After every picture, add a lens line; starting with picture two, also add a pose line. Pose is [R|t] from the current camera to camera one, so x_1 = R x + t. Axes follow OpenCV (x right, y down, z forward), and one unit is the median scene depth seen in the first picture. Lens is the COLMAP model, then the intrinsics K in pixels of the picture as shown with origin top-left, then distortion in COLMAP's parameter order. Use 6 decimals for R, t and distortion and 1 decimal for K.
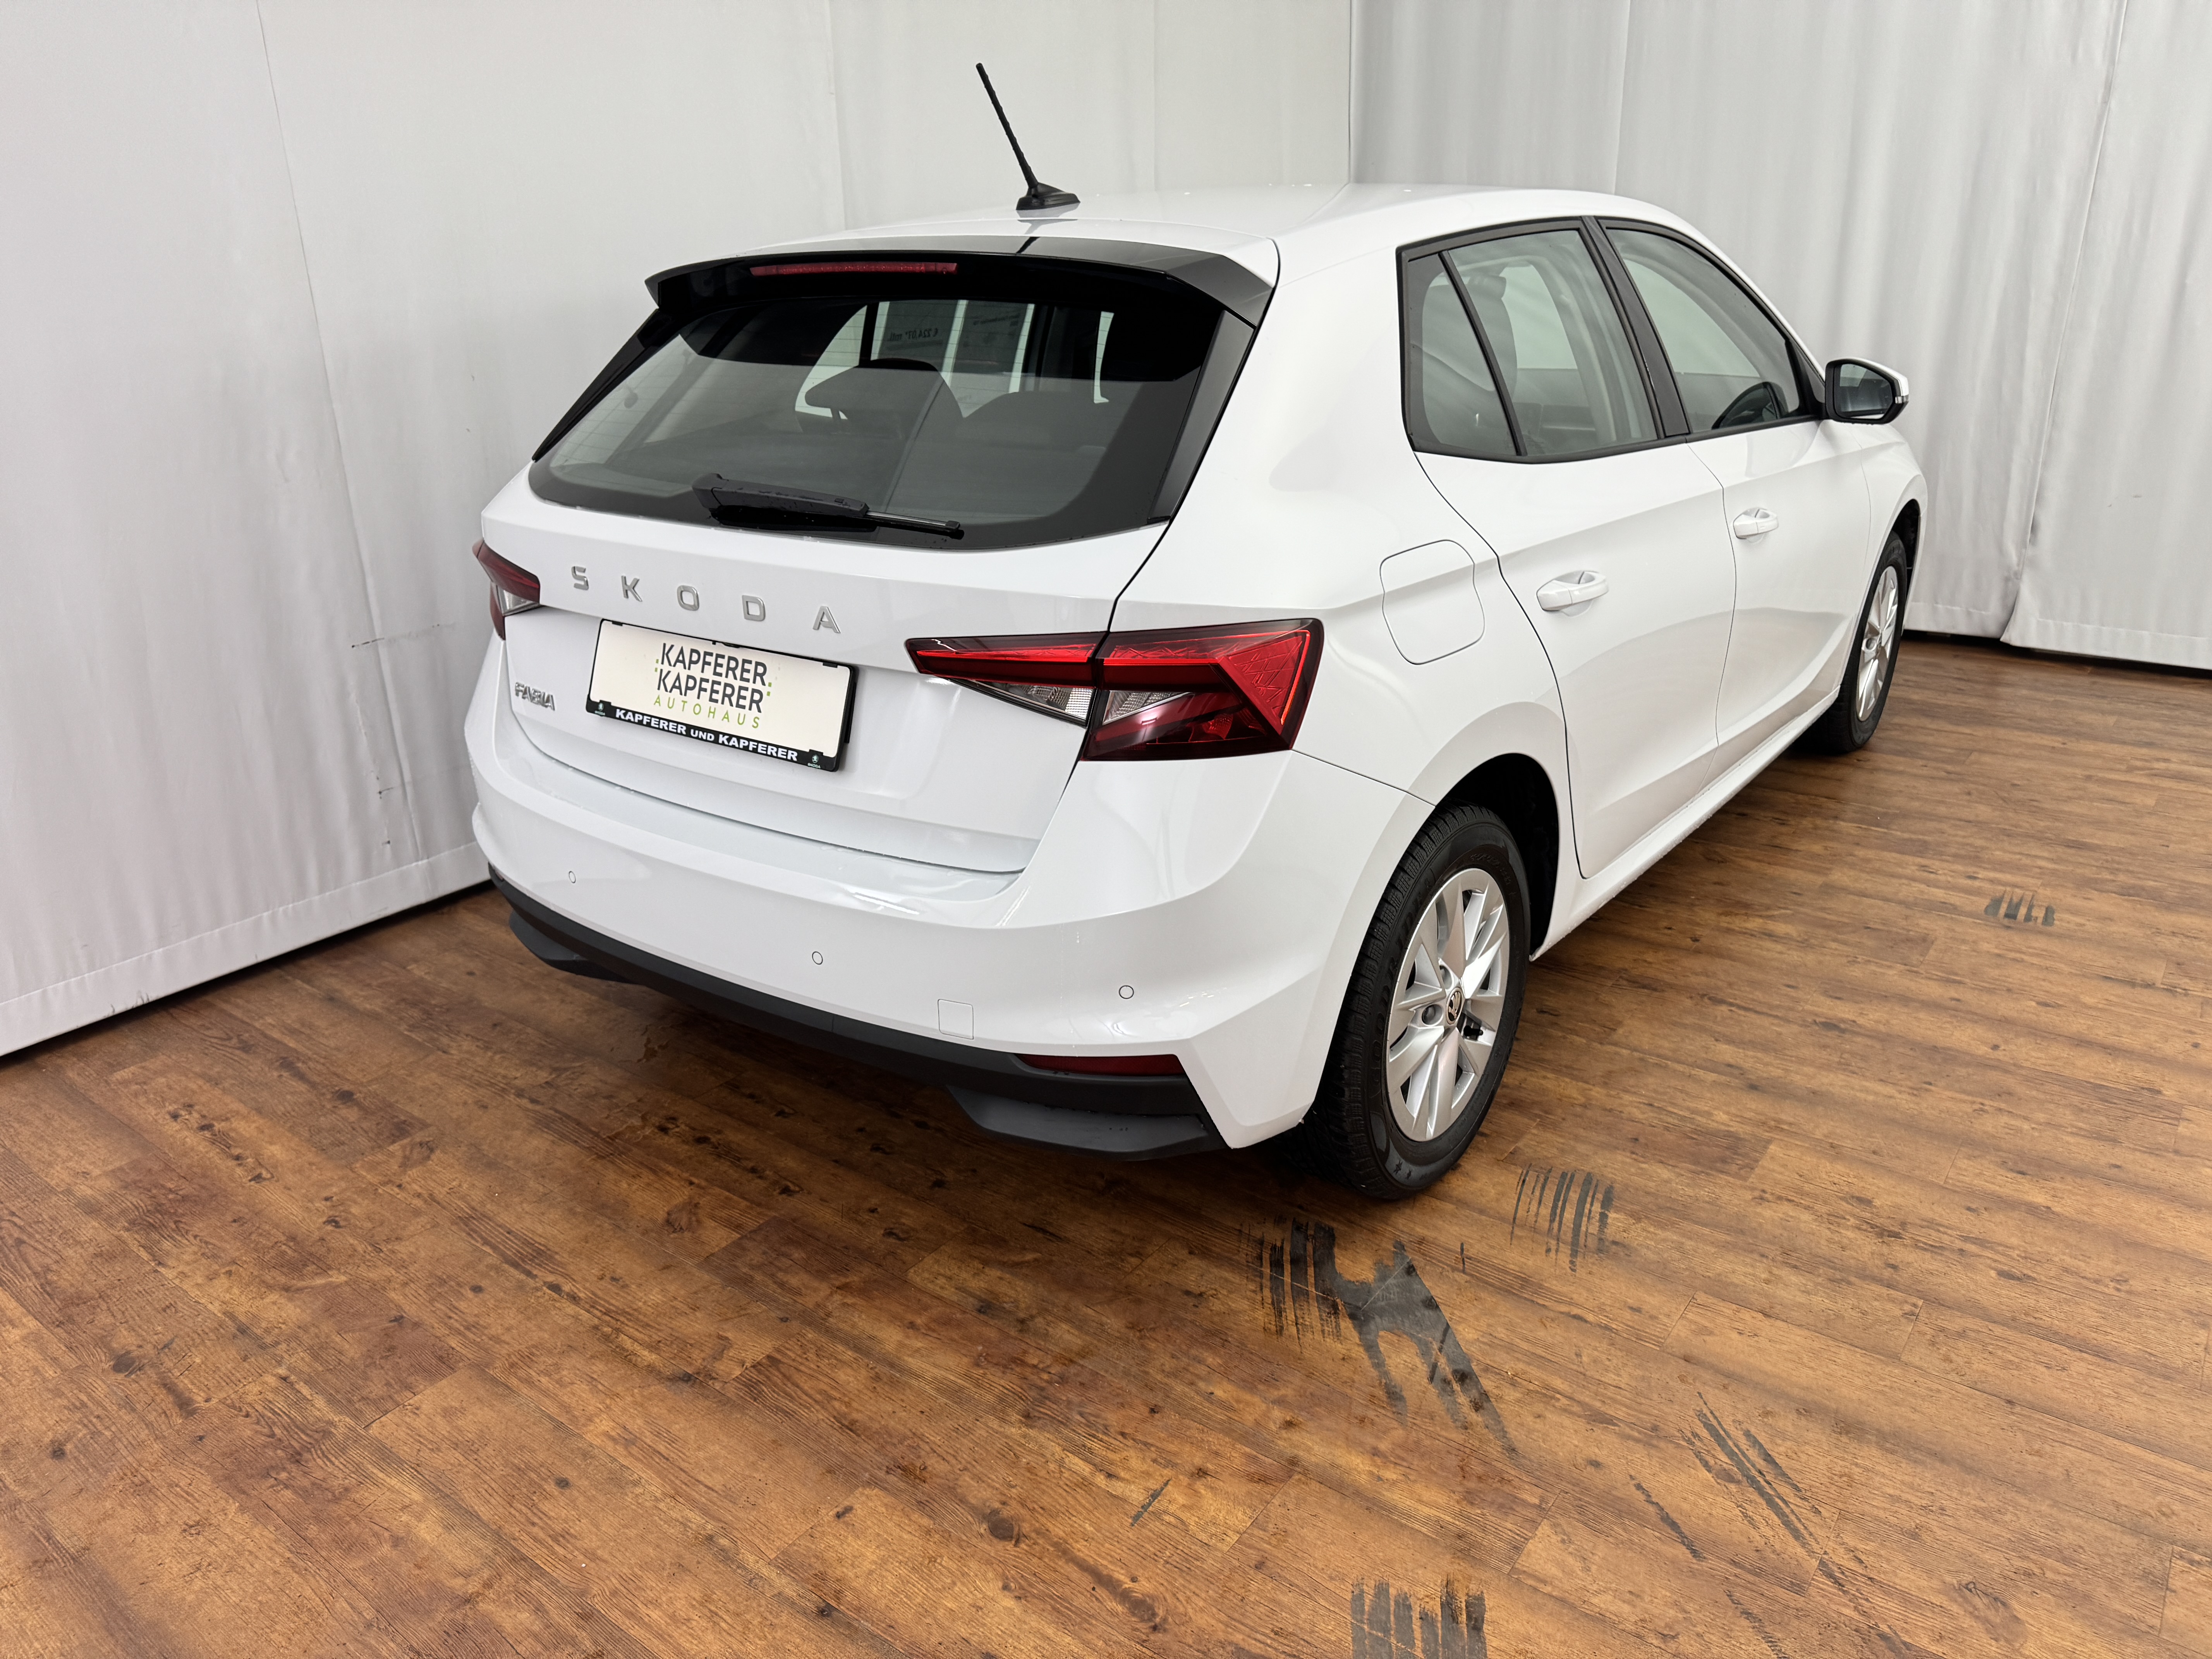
lens RADIAL K [[1550.4, 0, 1145.1], [0, 1550.4, 837.5], [0, 0, 1]] dist [0.030332, -0.041715]
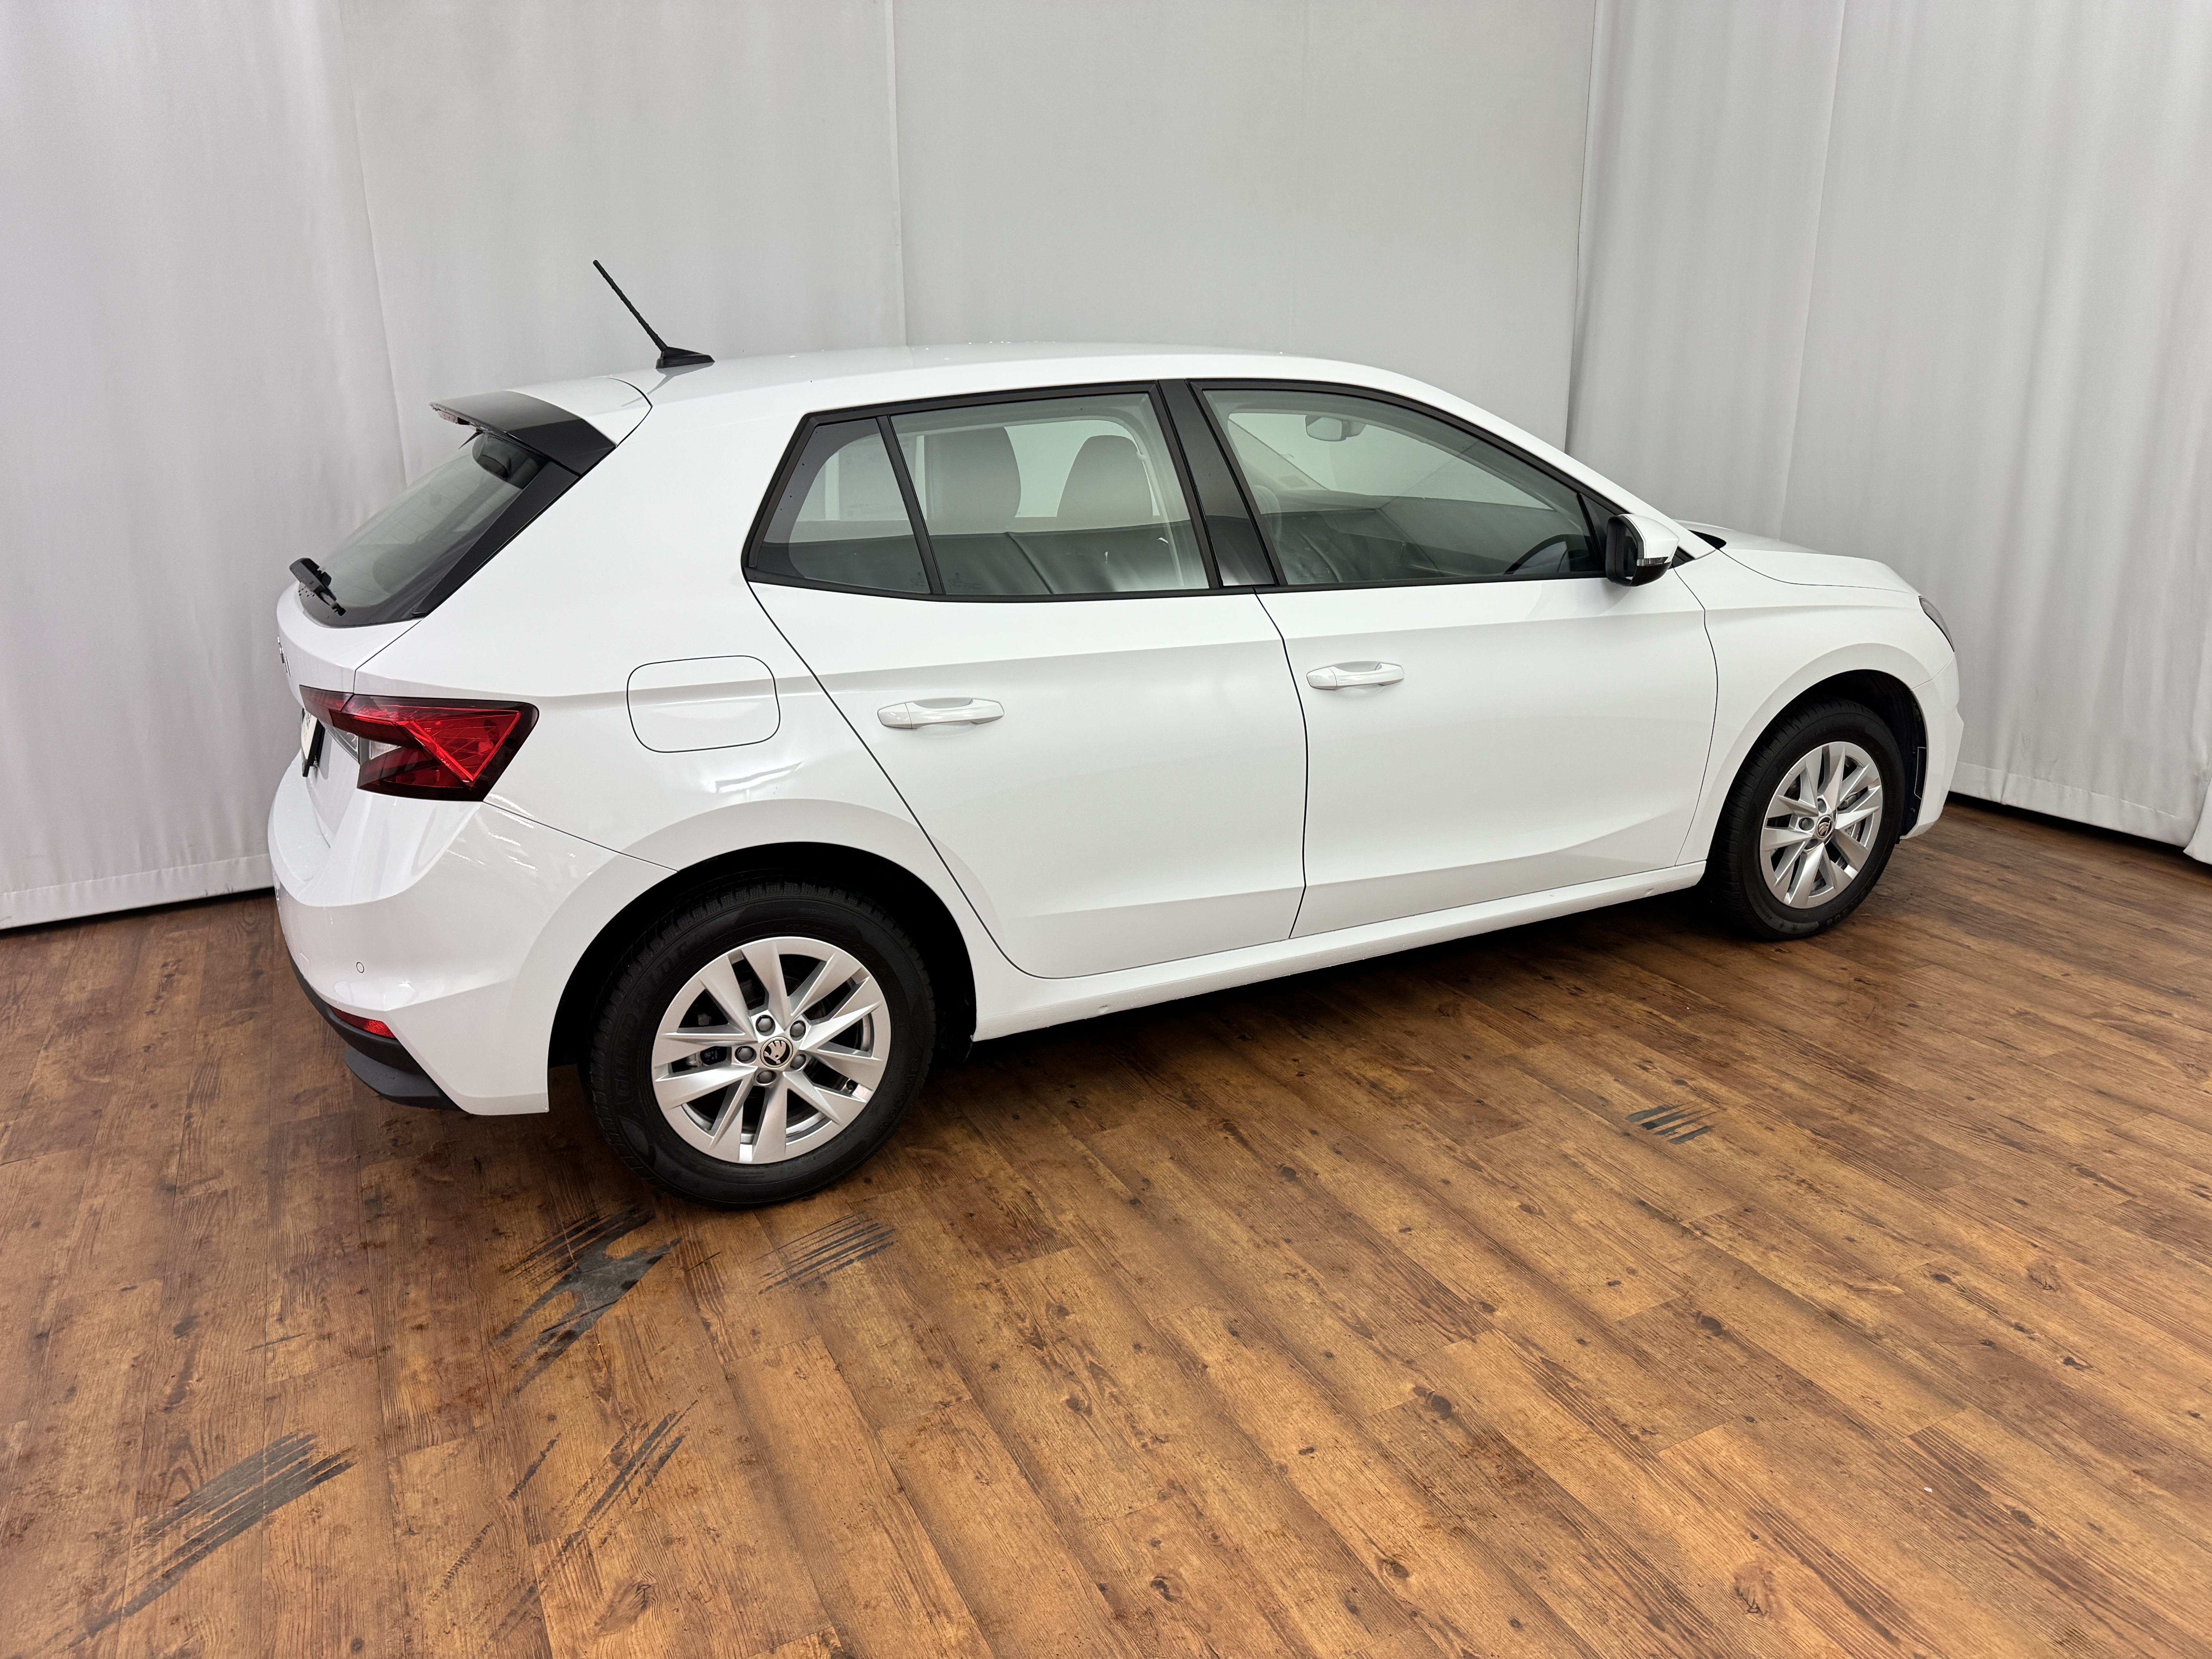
lens RADIAL K [[1543.2, 0, 1106.0], [0, 1543.2, 829.5], [0, 0, 1]] dist [-0.005789, -0.005229]
pose [[0.900627, 0.140393, -0.411291, 0.979455], [-0.160685, 0.986892, -0.014987, -0.088241], [0.403795, 0.079586, 0.911381, 0.043995]]
